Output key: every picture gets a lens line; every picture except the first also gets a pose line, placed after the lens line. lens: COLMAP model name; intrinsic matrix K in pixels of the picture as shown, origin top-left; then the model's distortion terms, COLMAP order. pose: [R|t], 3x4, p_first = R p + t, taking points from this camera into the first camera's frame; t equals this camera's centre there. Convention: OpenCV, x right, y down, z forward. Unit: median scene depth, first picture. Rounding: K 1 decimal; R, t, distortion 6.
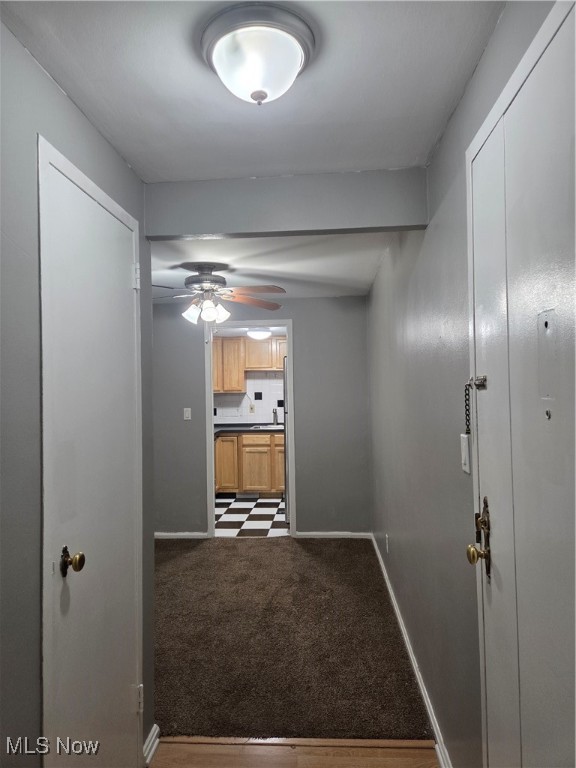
lens RADIAL K [[508.2, 0, 287.0], [0, 508.2, 370.8], [0, 0, 1]] dist [0.060871, -0.062666]
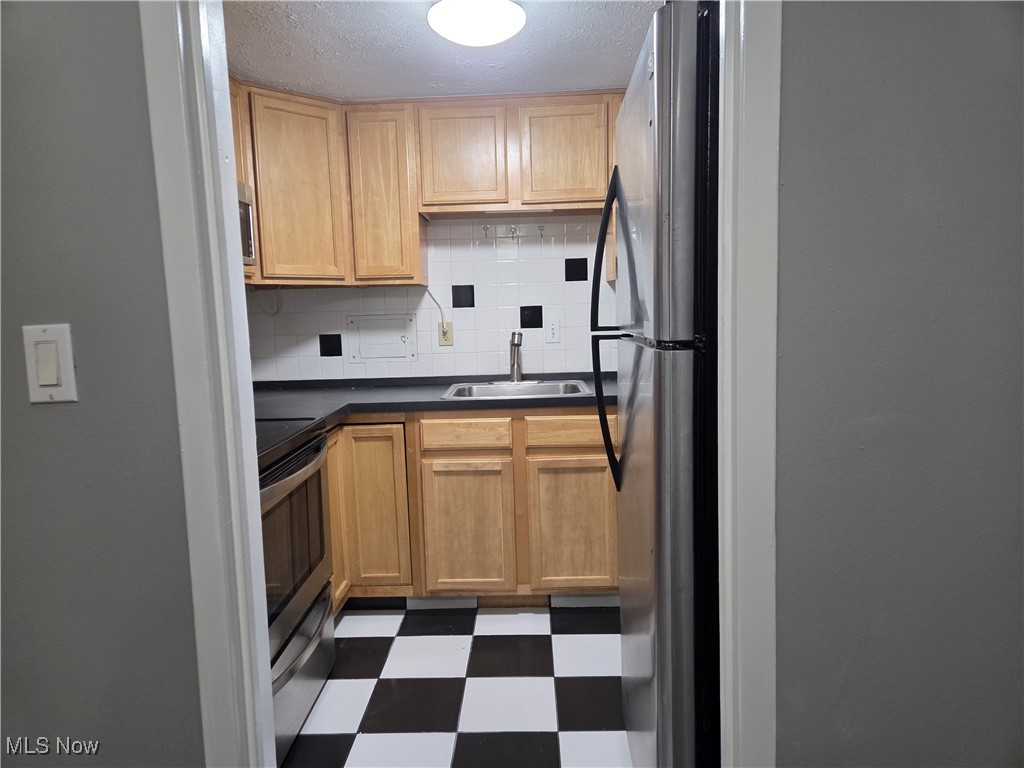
lens RADIAL K [[677.5, 0, 507.2], [0, 677.5, 380.3], [0, 0, 1]] dist [0.060871, -0.062666]
pose [[0.998933, -0.019654, 0.041804, -0.051220], [0.013781, 0.990556, 0.136418, 0.047192], [-0.044090, -0.135696, 0.989769, 0.587938]]
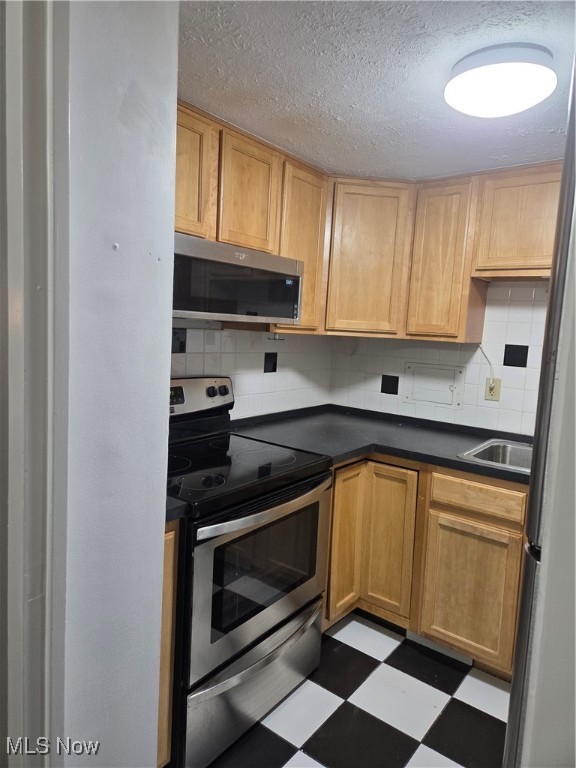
lens RADIAL K [[508.2, 0, 287.0], [0, 508.2, 370.8], [0, 0, 1]] dist [0.060871, -0.062666]
pose [[0.828275, 0.108486, -0.549719, 0.008622], [-0.045156, 0.990811, 0.127496, 0.023783], [0.558499, -0.080779, 0.825563, 0.673208]]
